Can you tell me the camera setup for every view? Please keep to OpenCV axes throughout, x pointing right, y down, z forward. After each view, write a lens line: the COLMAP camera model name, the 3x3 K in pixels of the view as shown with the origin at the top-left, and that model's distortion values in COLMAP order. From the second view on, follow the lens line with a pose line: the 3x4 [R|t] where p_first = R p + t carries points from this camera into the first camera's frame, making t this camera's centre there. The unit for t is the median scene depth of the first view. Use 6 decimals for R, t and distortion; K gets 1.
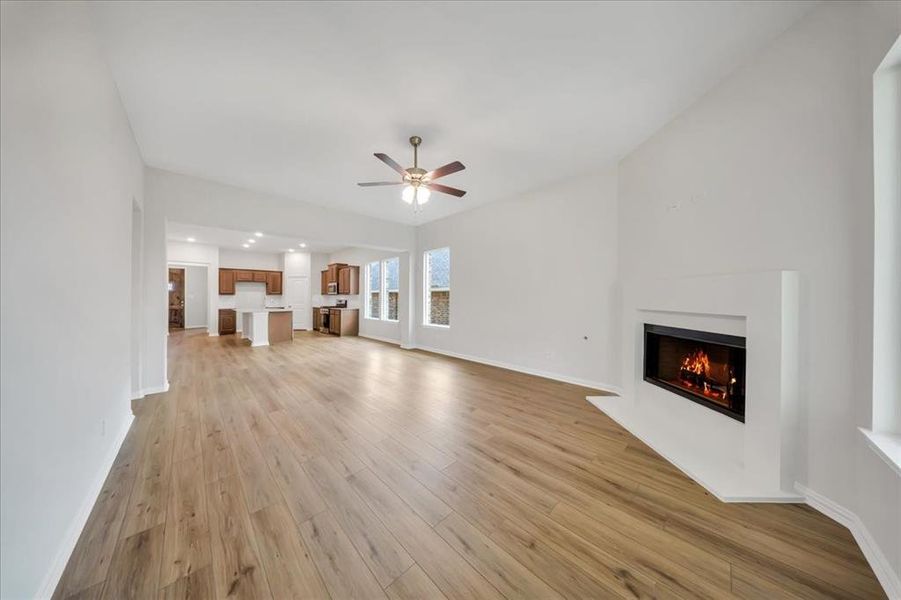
lens RADIAL K [[267.0, 0, 447.5], [0, 267.0, 300.0], [0, 0, 1]] dist [-0.007999, -0.000094]
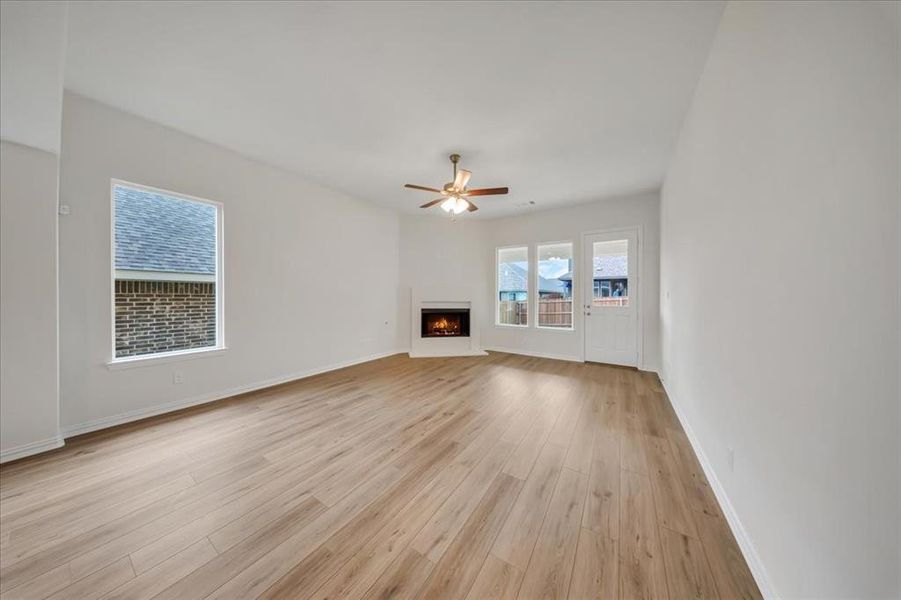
lens RADIAL K [[267.0, 0, 447.5], [0, 267.0, 300.0], [0, 0, 1]] dist [-0.007999, -0.000094]
pose [[-0.220962, -0.012144, 0.975207, -1.092173], [0.005010, 0.999895, 0.013586, -0.000662], [-0.975270, 0.007888, -0.220878, 1.156083]]
